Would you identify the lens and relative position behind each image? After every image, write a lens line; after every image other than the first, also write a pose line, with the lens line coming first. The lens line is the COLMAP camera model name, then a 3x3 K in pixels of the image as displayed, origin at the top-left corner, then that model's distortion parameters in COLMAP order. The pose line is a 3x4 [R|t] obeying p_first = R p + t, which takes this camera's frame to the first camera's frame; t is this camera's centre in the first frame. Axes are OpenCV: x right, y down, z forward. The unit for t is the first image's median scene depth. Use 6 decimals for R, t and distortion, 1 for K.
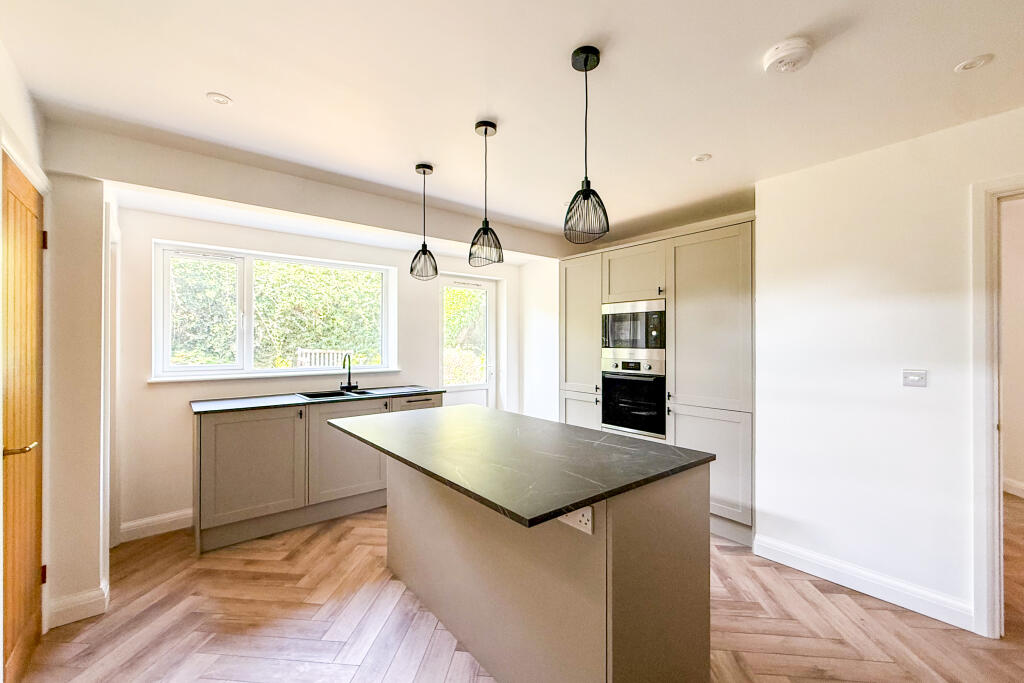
lens RADIAL K [[429.7, 0, 512.0], [0, 429.7, 341.5], [0, 0, 1]] dist [-0.000624, -0.000089]
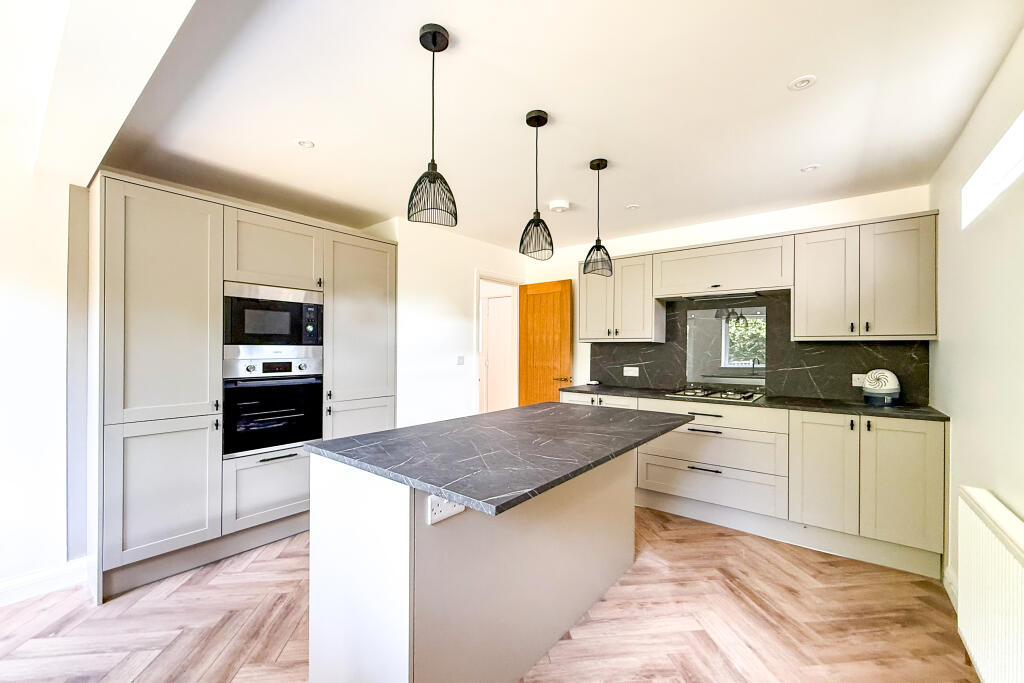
lens RADIAL K [[414.9, 0, 507.6], [0, 414.9, 348.8], [0, 0, 1]] dist [0.000847, 0.000092]
pose [[-0.209082, -0.001483, 0.977897, -0.601971], [-0.005574, 0.999984, 0.000325, 0.021533], [-0.977882, -0.005383, -0.209087, 0.794269]]
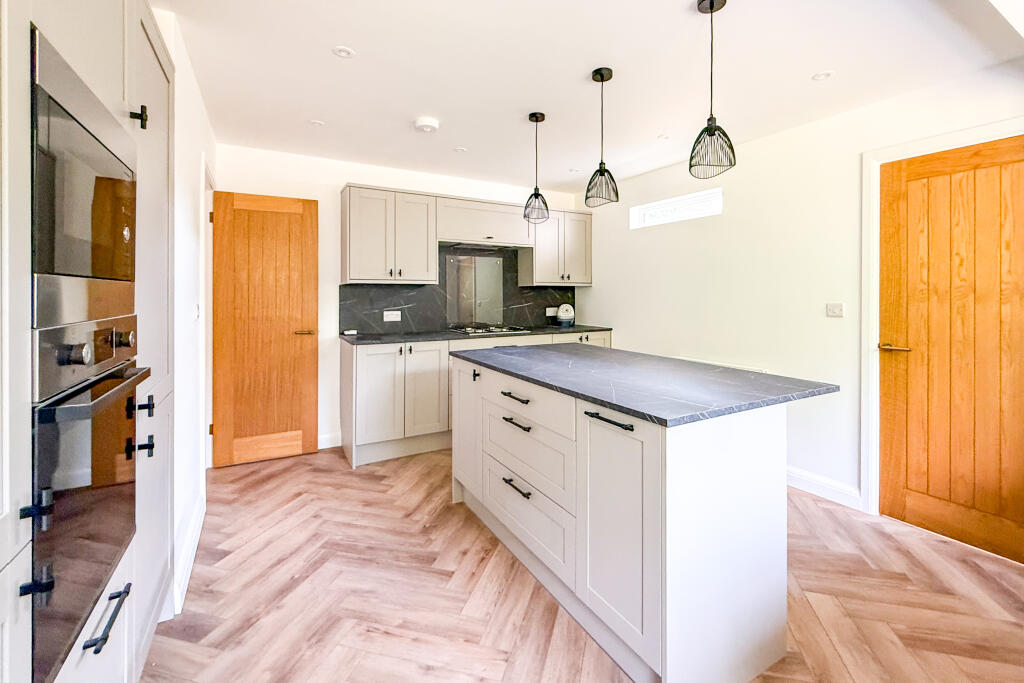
lens RADIAL K [[430.8, 0, 515.0], [0, 430.8, 291.6], [0, 0, 1]] dist [0.000316, -0.000038]
pose [[-0.985725, -0.002105, 0.168350, -0.017441], [-0.002216, 0.999997, -0.000470, 0.020348], [-0.168349, -0.000836, -0.985727, 1.271755]]
